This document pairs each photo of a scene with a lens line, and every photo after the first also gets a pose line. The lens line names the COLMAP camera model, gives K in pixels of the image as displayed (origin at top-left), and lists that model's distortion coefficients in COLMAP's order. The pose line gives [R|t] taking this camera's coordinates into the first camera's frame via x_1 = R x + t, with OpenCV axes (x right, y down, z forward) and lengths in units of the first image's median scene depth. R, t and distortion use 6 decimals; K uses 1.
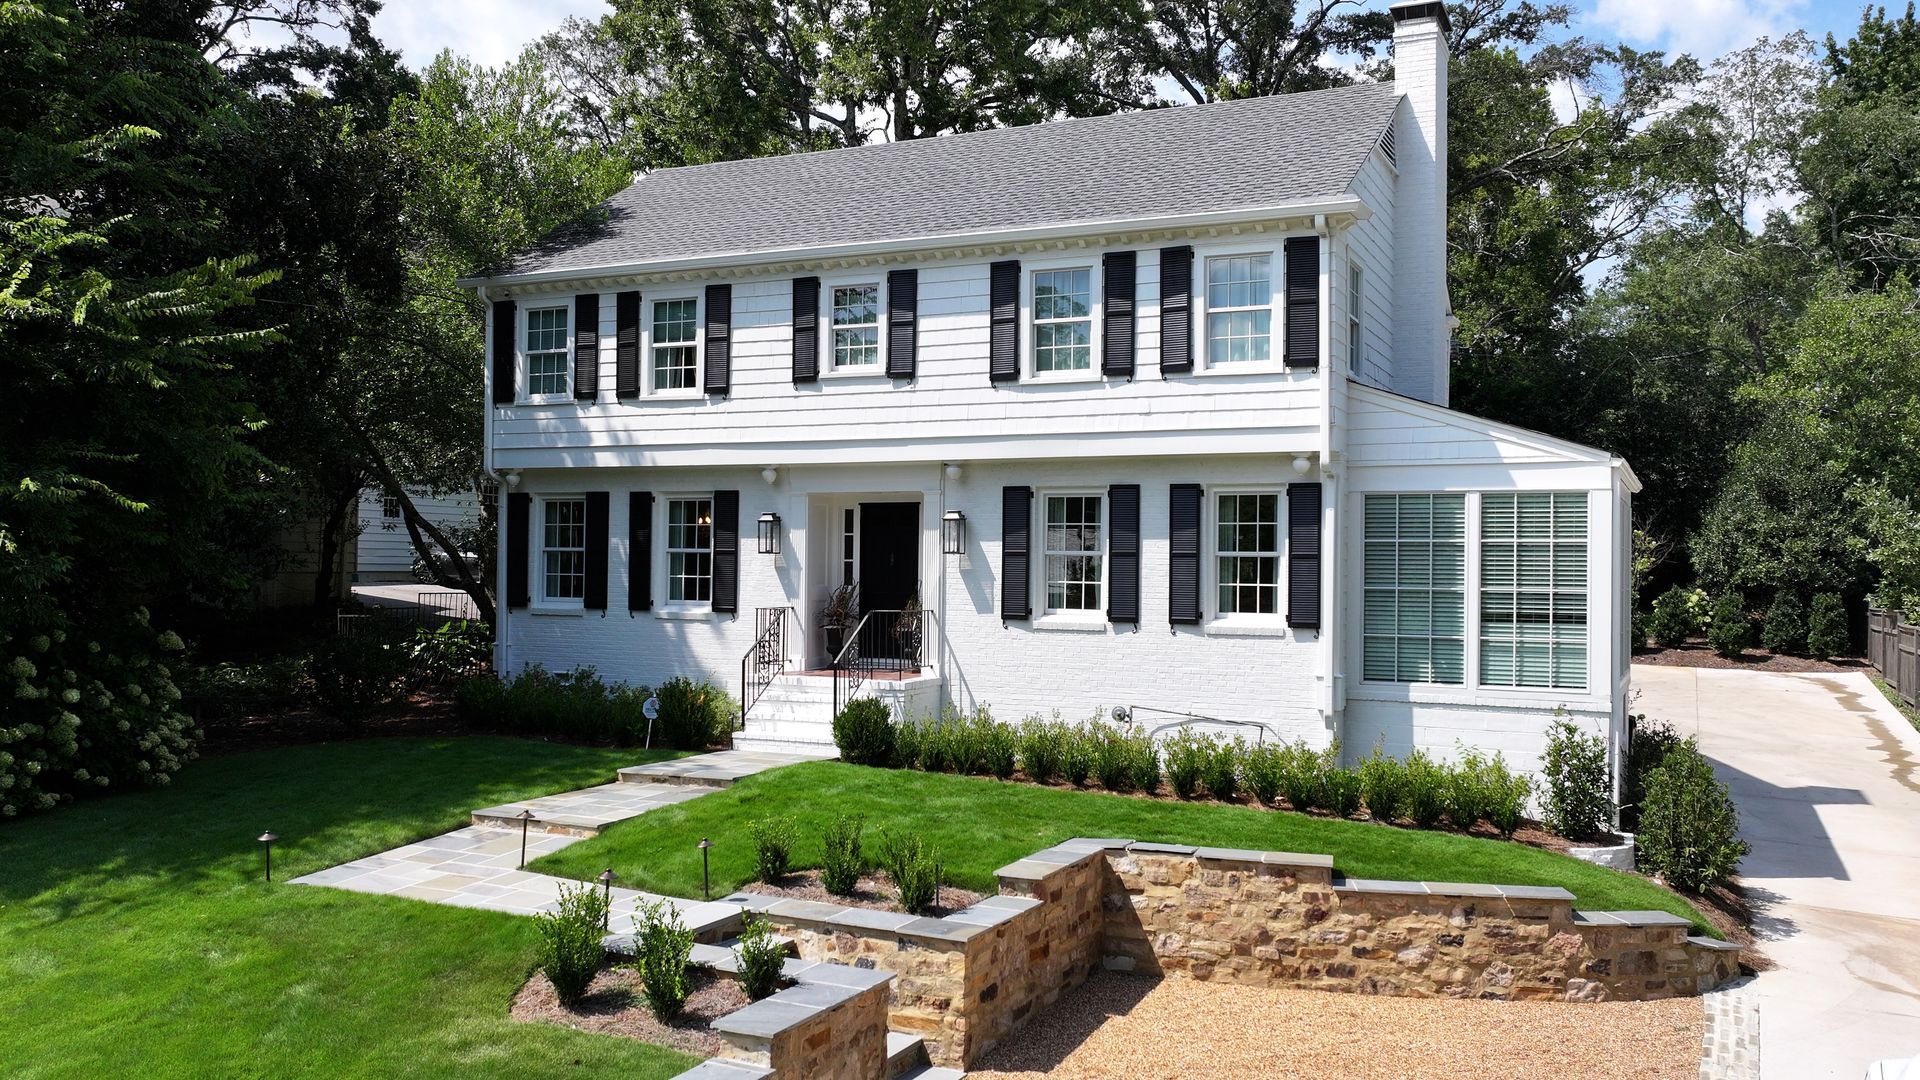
lens RADIAL K [[1572.1, 0, 949.7], [0, 1572.1, 547.2], [0, 0, 1]] dist [0.006829, -0.007804]
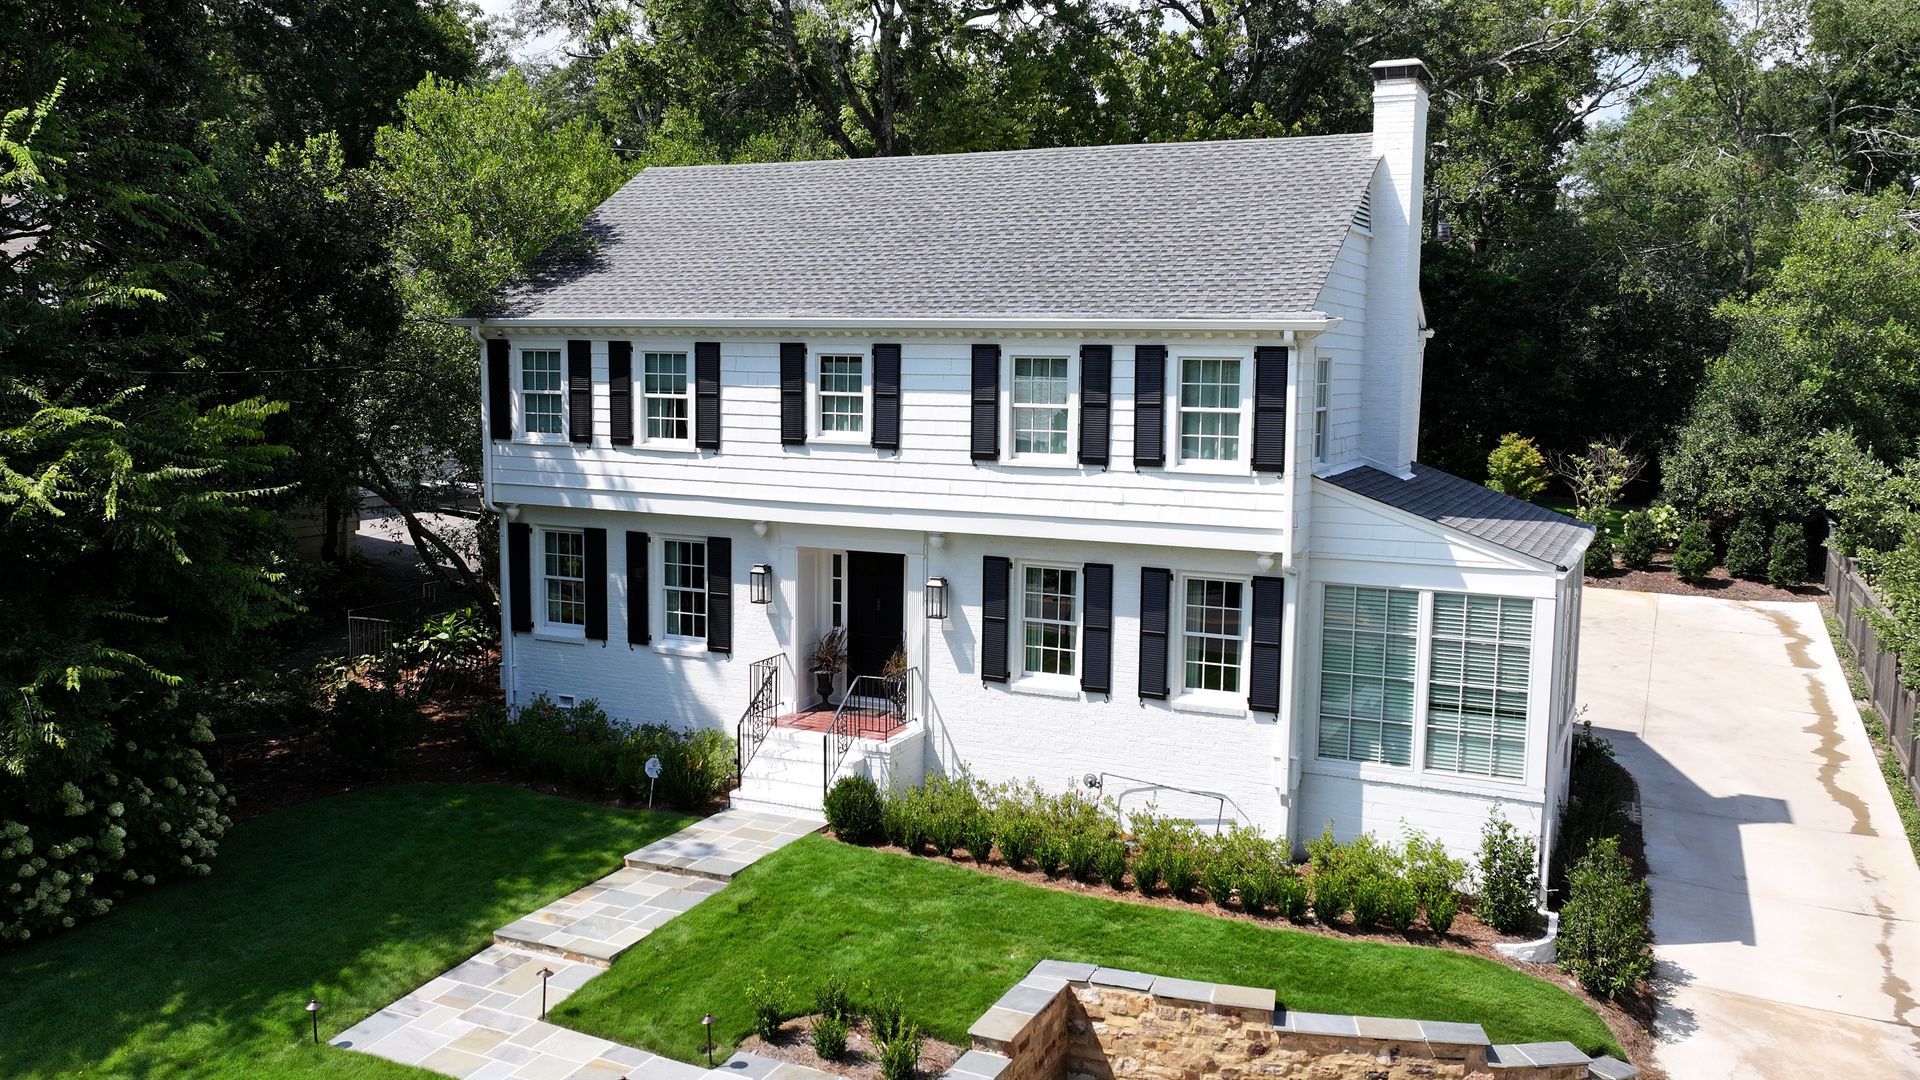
lens RADIAL K [[1572.1, 0, 949.7], [0, 1572.1, 547.2], [0, 0, 1]] dist [0.006829, -0.007804]
pose [[0.999989, -0.000552, 0.004691, 0.006914], [-0.000084, 0.990921, 0.134449, -0.194847], [-0.004723, -0.134448, 0.990909, -0.040230]]
